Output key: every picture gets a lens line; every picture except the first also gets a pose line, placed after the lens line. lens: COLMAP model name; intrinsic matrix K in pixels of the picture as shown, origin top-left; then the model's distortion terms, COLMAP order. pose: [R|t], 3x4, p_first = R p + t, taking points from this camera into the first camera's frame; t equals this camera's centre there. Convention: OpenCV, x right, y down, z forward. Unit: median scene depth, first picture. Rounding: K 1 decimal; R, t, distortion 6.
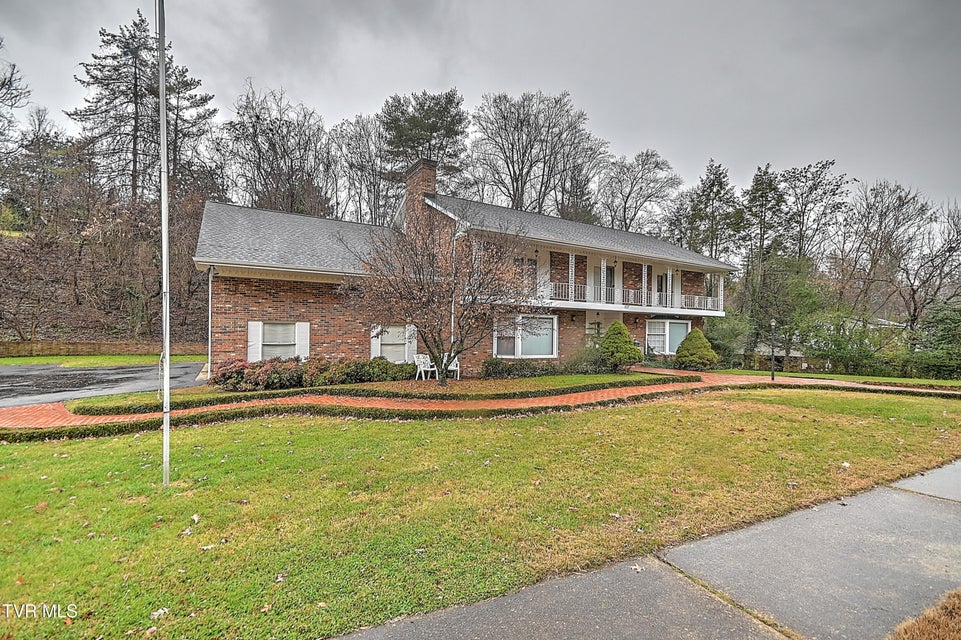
lens RADIAL K [[421.9, 0, 480.6], [0, 421.9, 328.0], [0, 0, 1]] dist [0.014592, -0.000102]
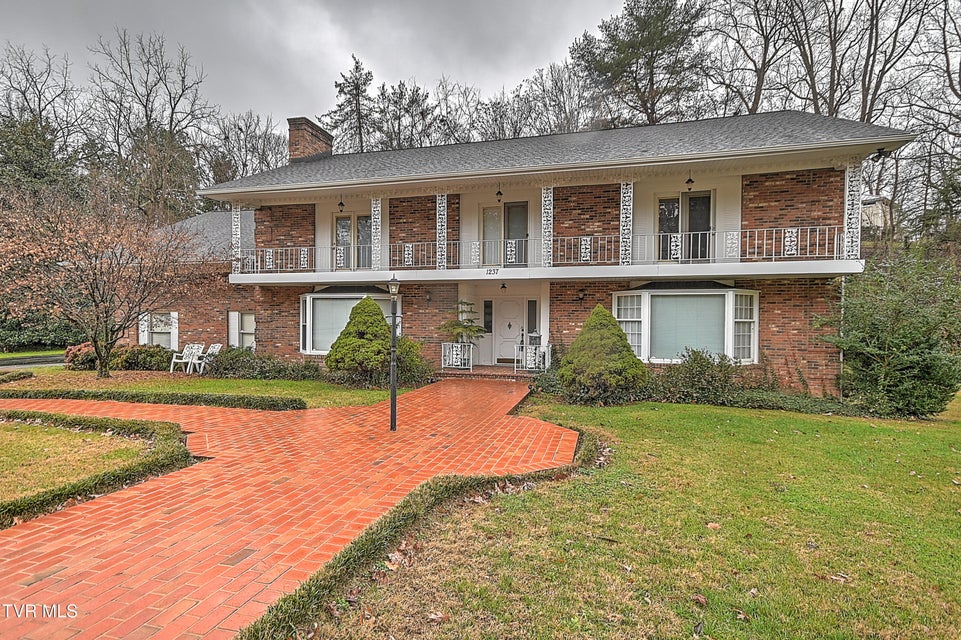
lens RADIAL K [[490.4, 0, 472.8], [0, 490.4, 325.7], [0, 0, 1]] dist [0.027801, 0.000071]
pose [[0.692686, -0.006432, -0.721211, 0.726685], [0.009942, 0.999950, 0.000630, 0.019116], [0.721171, -0.007607, 0.692716, 0.486385]]
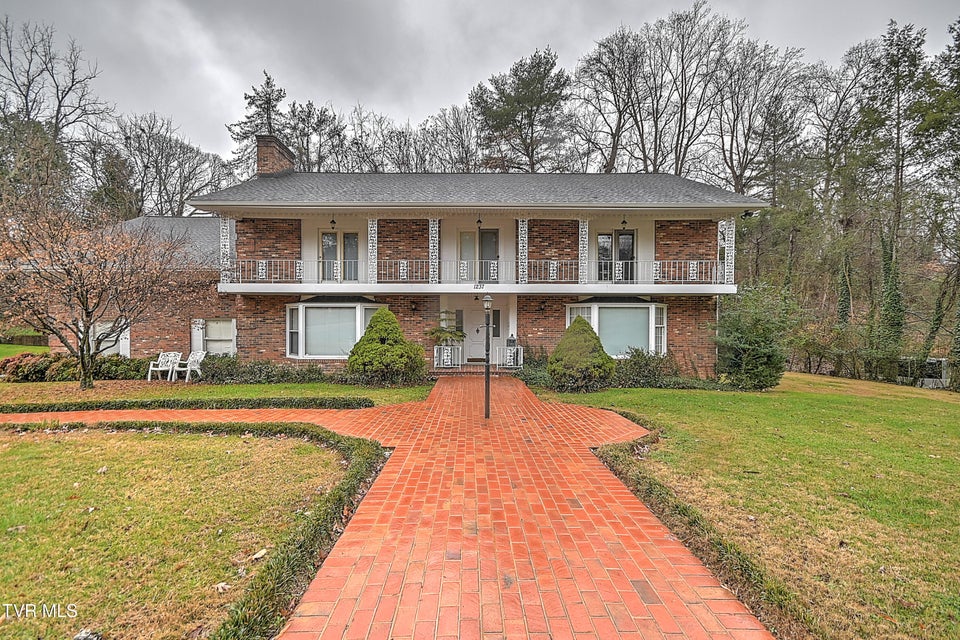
lens RADIAL K [[432.1, 0, 478.0], [0, 432.1, 328.6], [0, 0, 1]] dist [0.029272, -0.018838]
pose [[0.862081, -0.011873, -0.506631, 0.634451], [0.016444, 0.999854, 0.004548, 0.012894], [0.506504, -0.012252, 0.862151, 0.368076]]
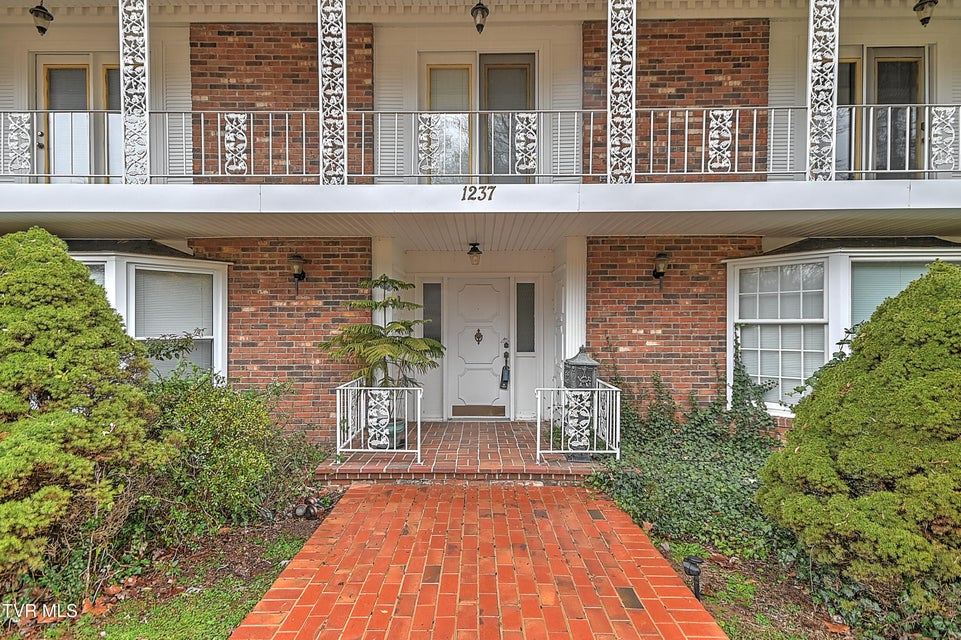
lens RADIAL K [[490.4, 0, 472.8], [0, 490.4, 325.7], [0, 0, 1]] dist [0.027801, 0.000071]
pose [[0.848540, -0.019314, -0.528778, 0.429826], [0.017640, 0.999811, -0.008211, 0.015828], [0.528837, -0.002361, 0.848720, 0.725789]]
